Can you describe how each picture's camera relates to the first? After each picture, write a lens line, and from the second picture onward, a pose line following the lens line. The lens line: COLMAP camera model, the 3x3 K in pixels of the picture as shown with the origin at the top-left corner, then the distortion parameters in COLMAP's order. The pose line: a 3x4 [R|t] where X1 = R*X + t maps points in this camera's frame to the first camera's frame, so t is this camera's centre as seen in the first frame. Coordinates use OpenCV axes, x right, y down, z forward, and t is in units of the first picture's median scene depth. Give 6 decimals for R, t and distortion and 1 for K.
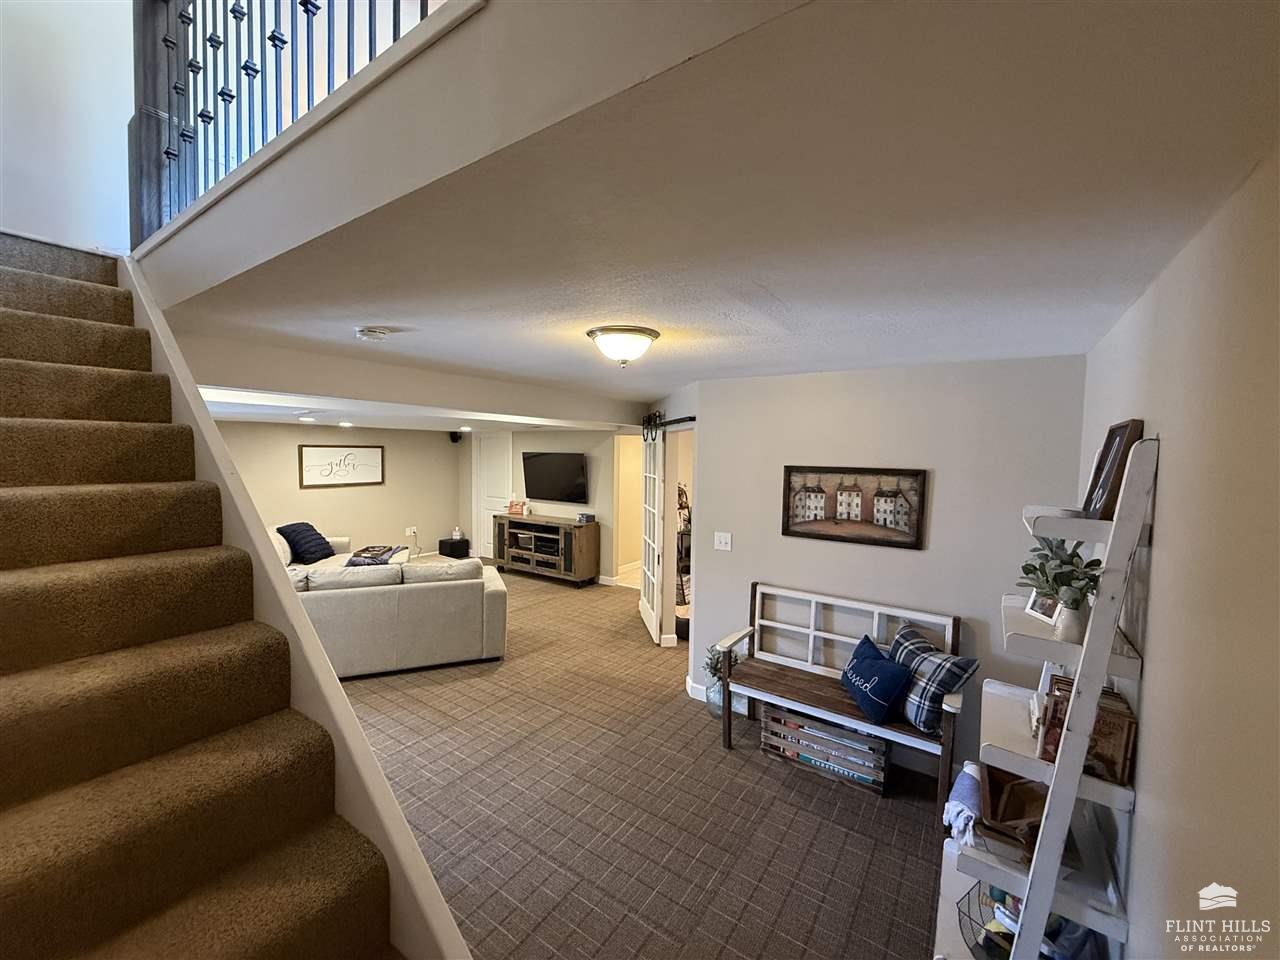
lens RADIAL K [[510.1, 0, 636.0], [0, 510.1, 480.3], [0, 0, 1]] dist [0.000875, -0.000571]
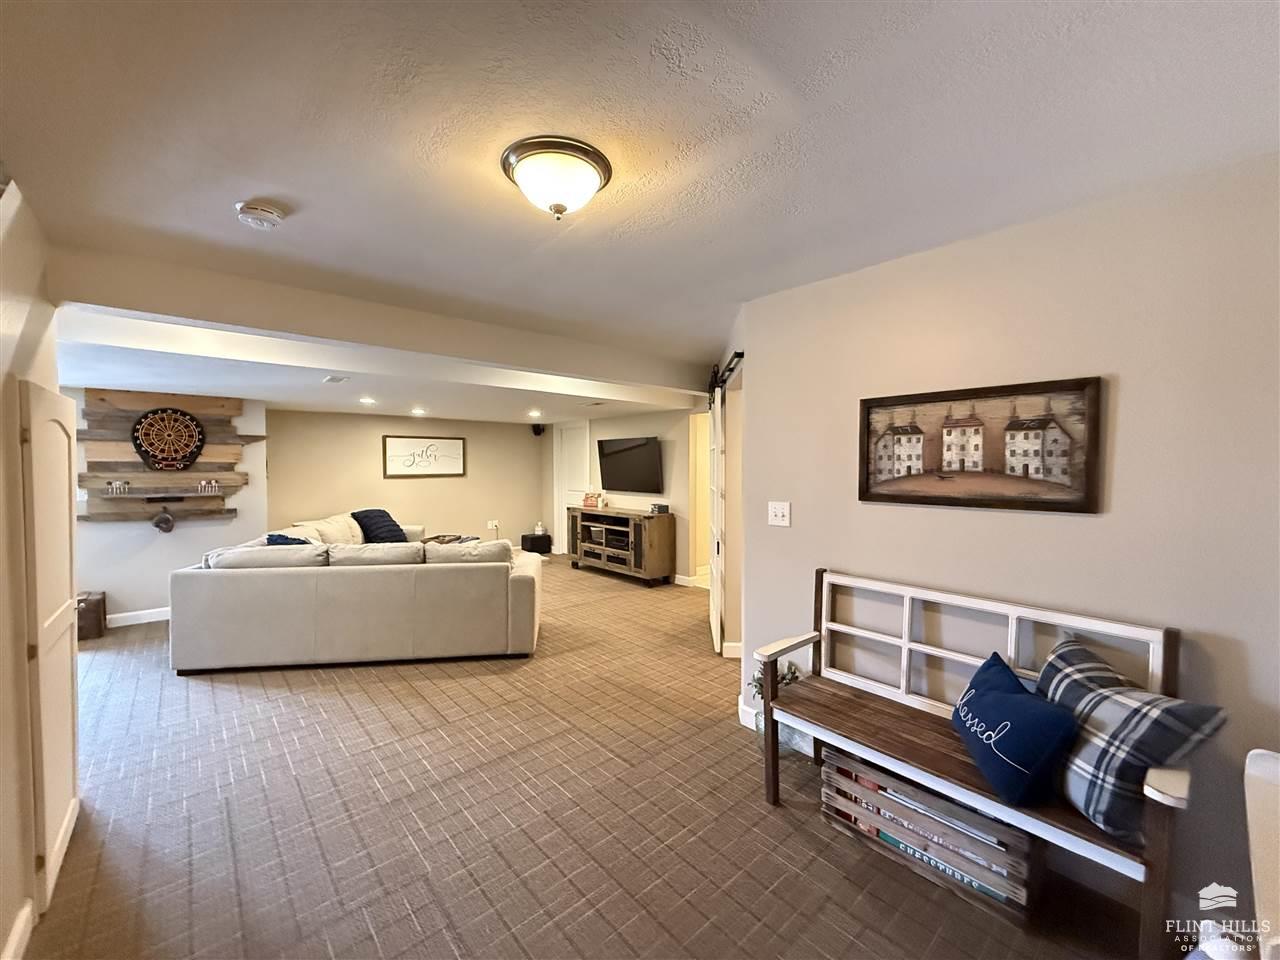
lens RADIAL K [[510.1, 0, 635.6], [0, 510.1, 479.2], [0, 0, 1]] dist [0.000875, -0.000571]
pose [[0.969888, -0.009548, -0.243366, 0.163288], [0.002521, 0.999571, -0.029171, 0.099700], [0.243540, 0.027679, 0.969496, 0.258697]]
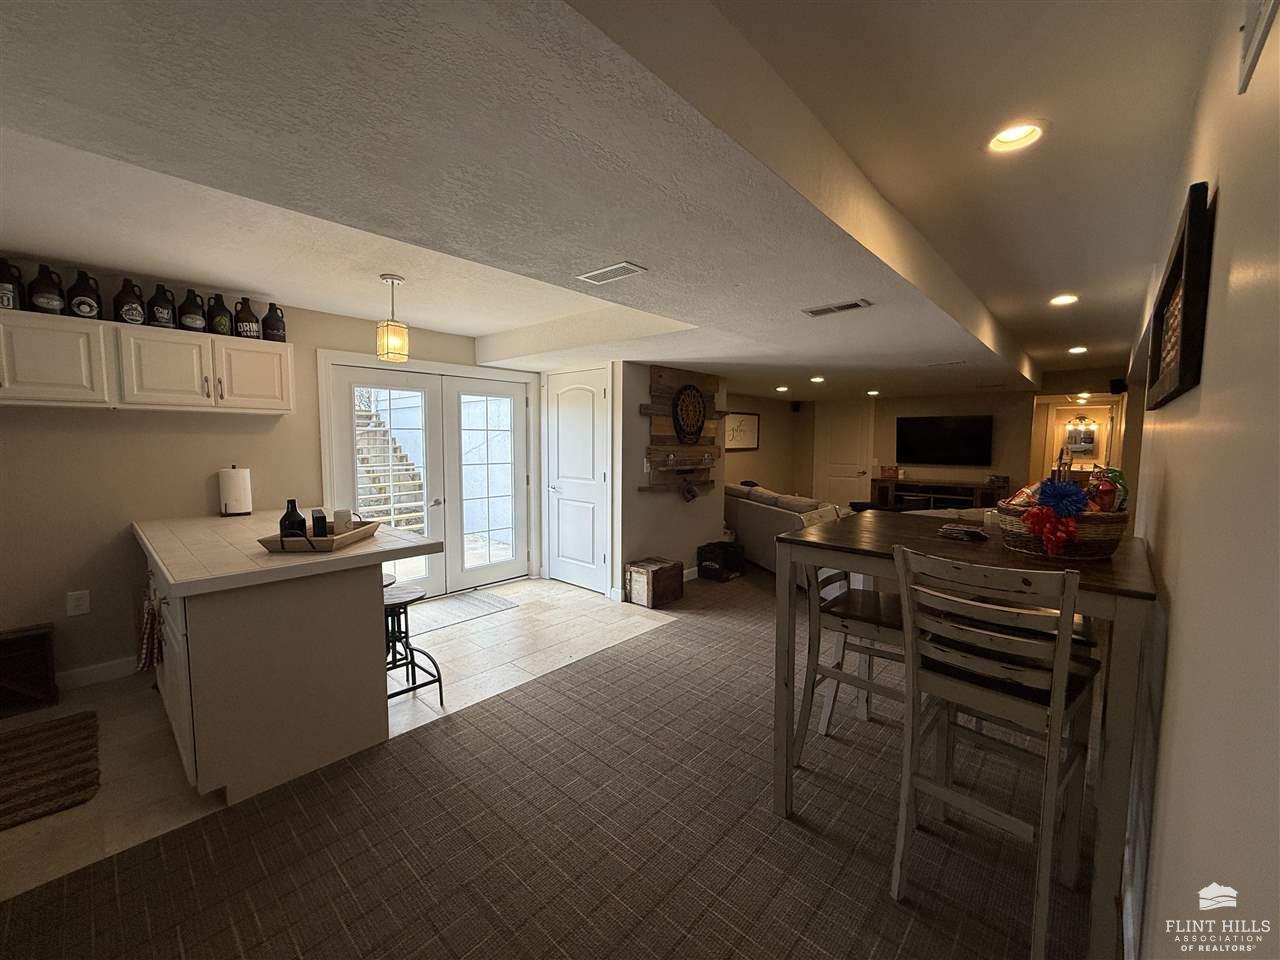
lens RADIAL K [[510.1, 0, 643.7], [0, 510.1, 470.2], [0, 0, 1]] dist [0.000875, -0.000571]
pose [[0.991799, -0.006830, -0.127626, -1.355689], [0.006897, 0.999976, 0.000085, 0.106501], [0.127622, -0.000965, 0.991822, -0.179676]]
